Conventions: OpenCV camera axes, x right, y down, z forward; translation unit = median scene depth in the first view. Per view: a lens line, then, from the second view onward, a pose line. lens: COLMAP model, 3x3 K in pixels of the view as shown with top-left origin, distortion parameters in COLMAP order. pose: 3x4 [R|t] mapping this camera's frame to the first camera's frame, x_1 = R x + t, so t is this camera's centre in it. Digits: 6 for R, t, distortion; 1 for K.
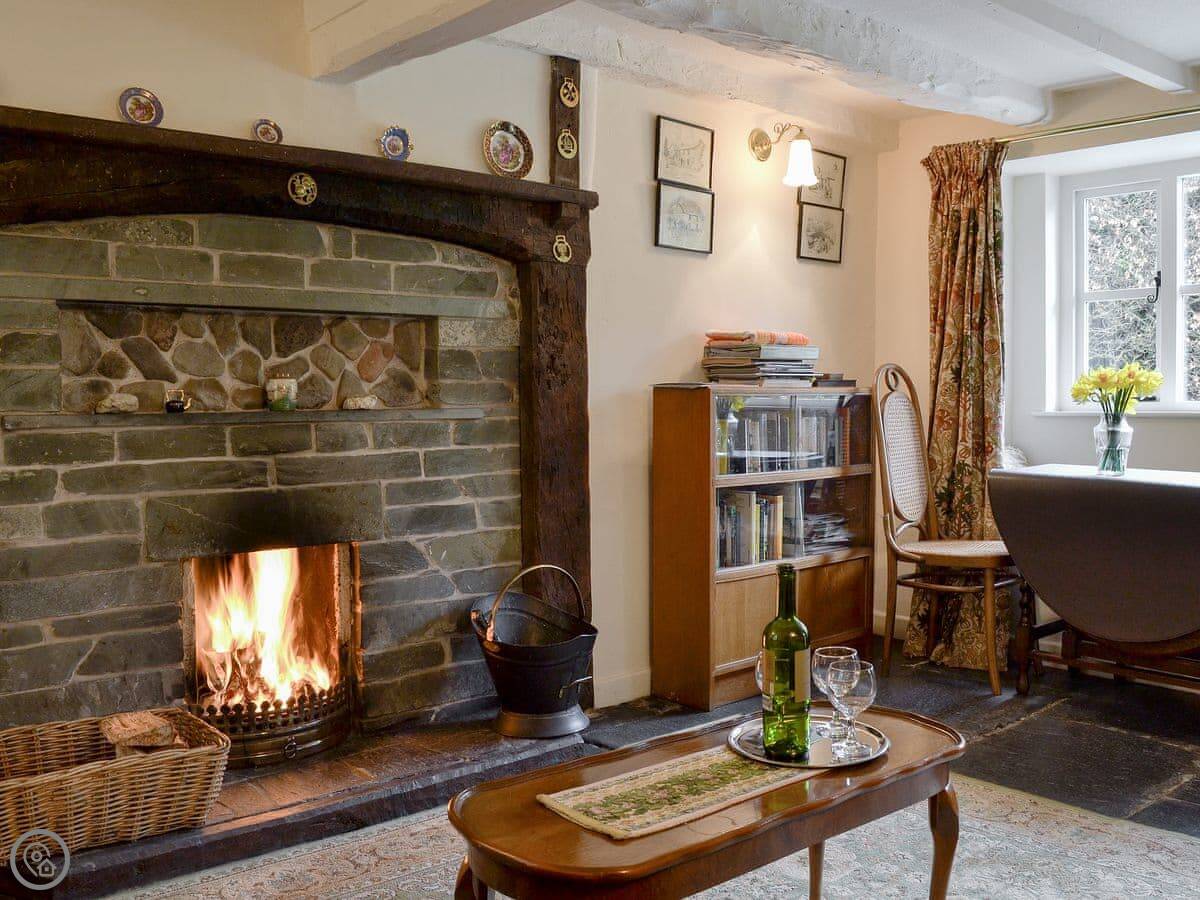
lens RADIAL K [[1129.6, 0, 600.0], [0, 1129.6, 450.0], [0, 0, 1]] dist [-0.082286, 0.003791]
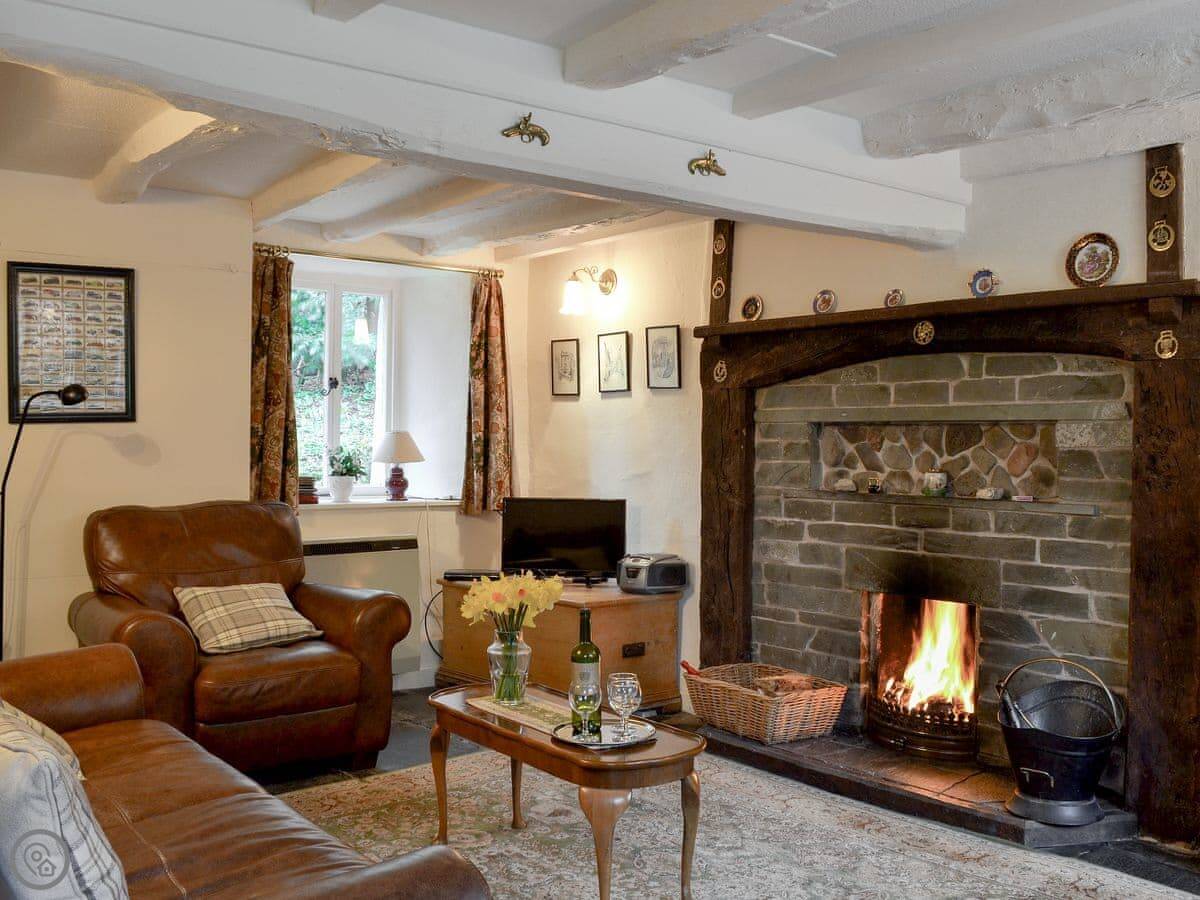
lens RADIAL K [[1129.6, 0, 600.0], [0, 1129.6, 450.0], [0, 0, 1]] dist [-0.082286, 0.003791]
pose [[-0.047607, 0.014299, -0.998764, 1.081252], [-0.057030, 0.998228, 0.017010, -0.091072], [0.997237, 0.057769, -0.046707, 0.666607]]
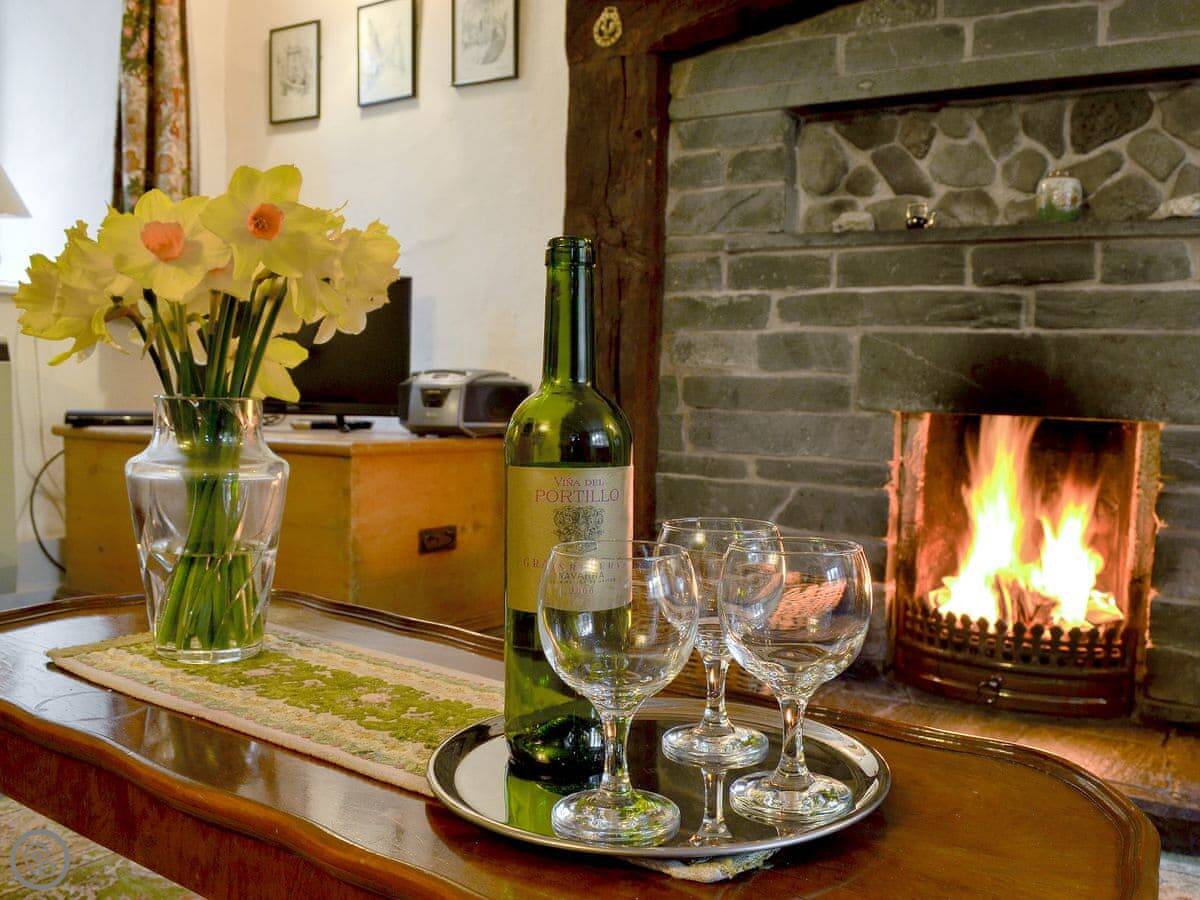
lens RADIAL K [[1105.7, 0, 636.6], [0, 1105.7, 460.9], [0, 0, 1]] dist [-0.081131, 0.000970]
pose [[0.261883, 0.081940, -0.961615, 0.326104], [-0.081149, 0.994730, 0.062661, 0.093031], [0.961682, 0.061624, 0.267152, 0.573049]]
